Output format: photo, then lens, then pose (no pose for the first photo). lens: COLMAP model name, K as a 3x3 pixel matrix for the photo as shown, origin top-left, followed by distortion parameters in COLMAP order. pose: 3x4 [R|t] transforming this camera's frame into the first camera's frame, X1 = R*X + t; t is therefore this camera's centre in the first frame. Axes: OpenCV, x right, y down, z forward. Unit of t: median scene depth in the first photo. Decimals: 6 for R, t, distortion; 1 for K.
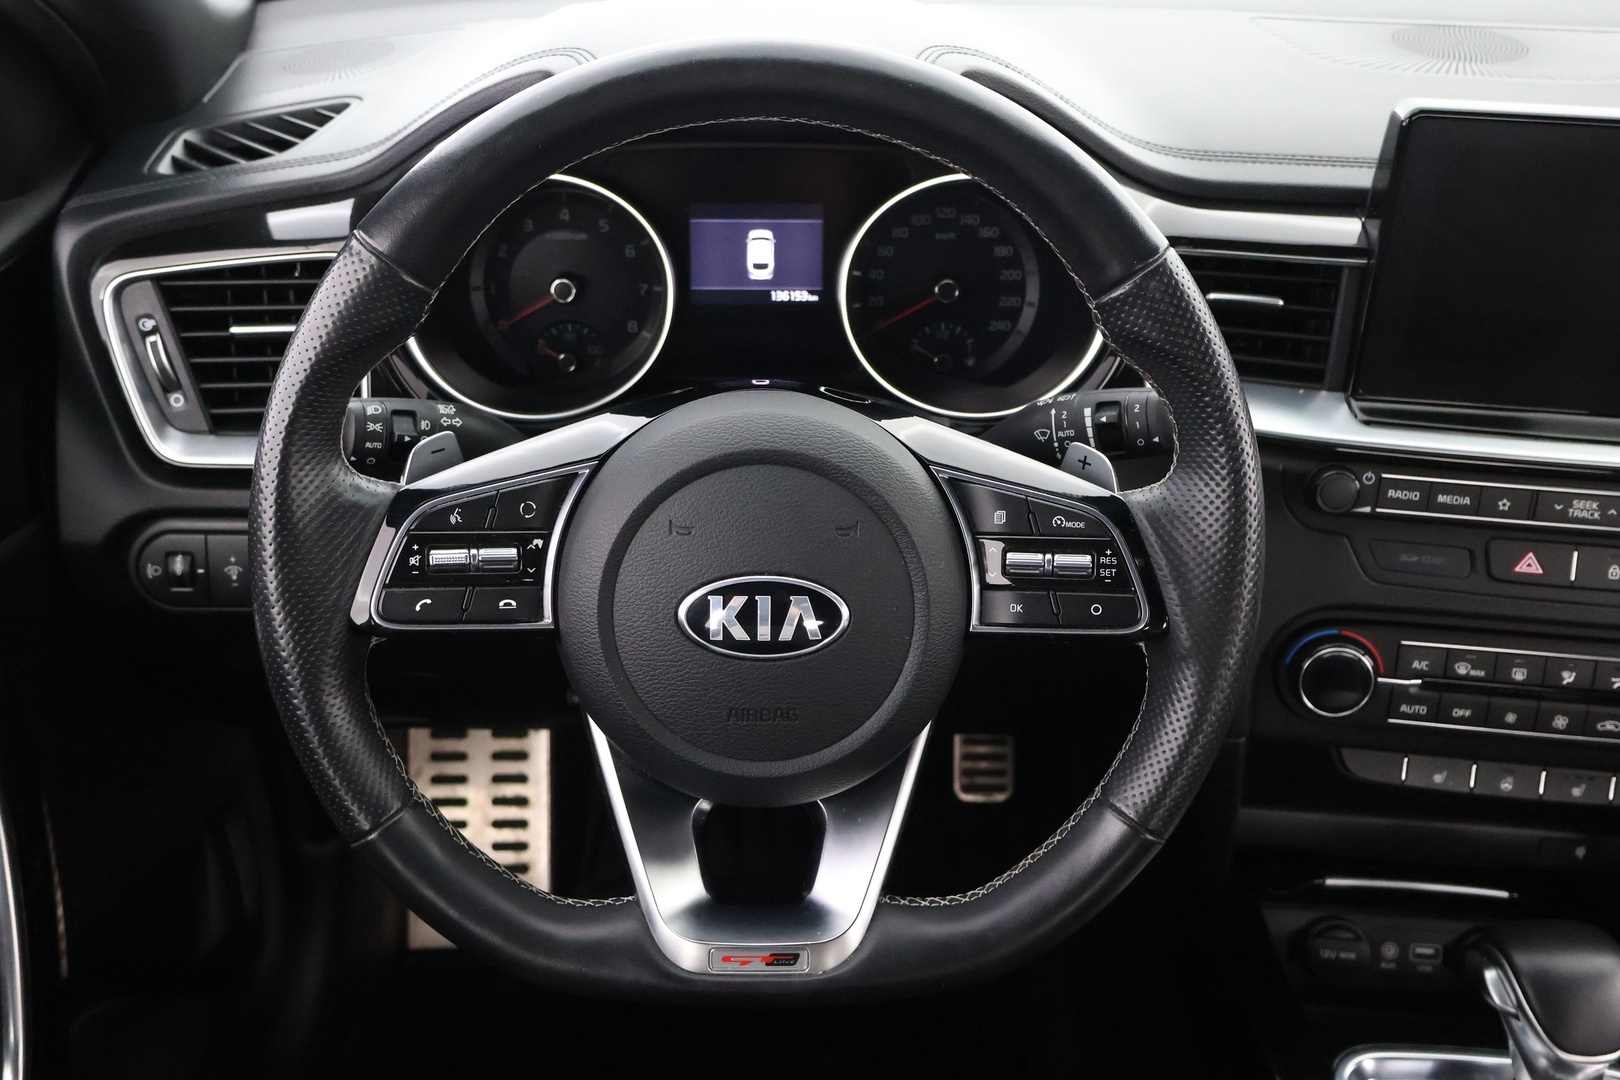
lens RADIAL K [[1583.7, 0, 810.0], [0, 1583.7, 540.0], [0, 0, 1]] dist [0.000049, 0.008327]
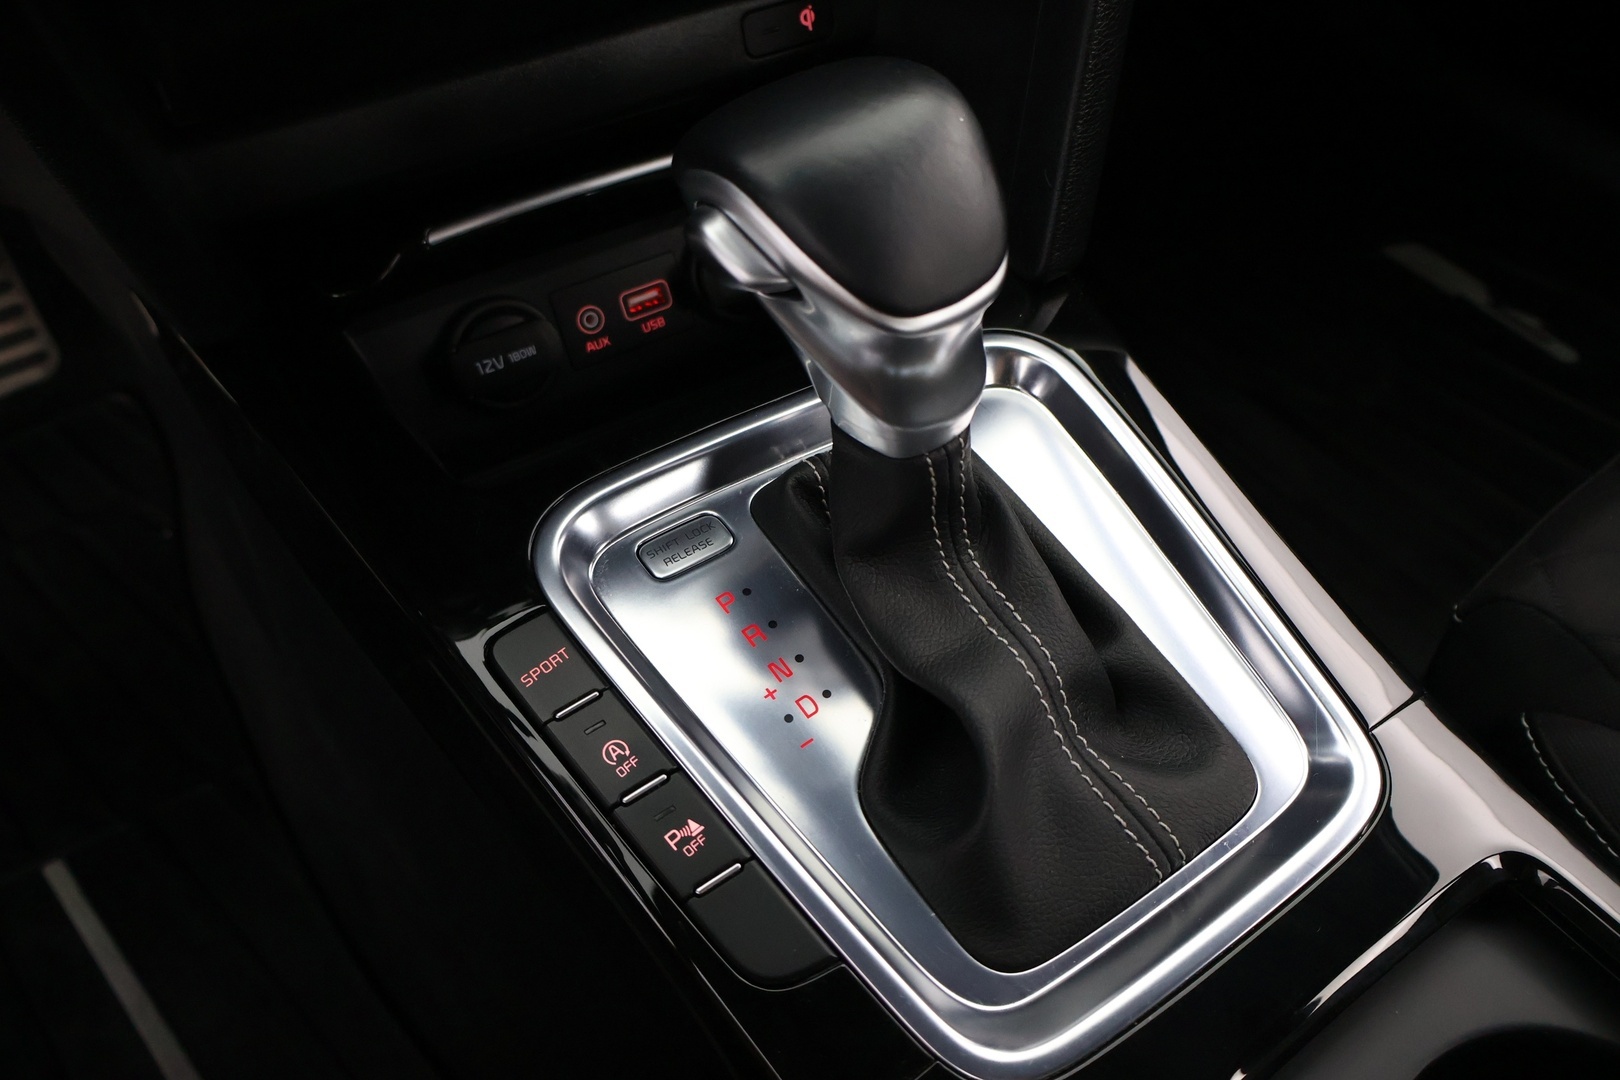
lens RADIAL K [[1353.1, 0, 810.0], [0, 1353.1, 540.0], [0, 0, 1]] dist [-0.011099, -0.004917]
pose [[0.832824, -0.436707, 0.340133, 0.282061], [0.319004, 0.880826, 0.349831, 0.224769], [-0.452372, -0.182844, 0.872885, 0.635992]]
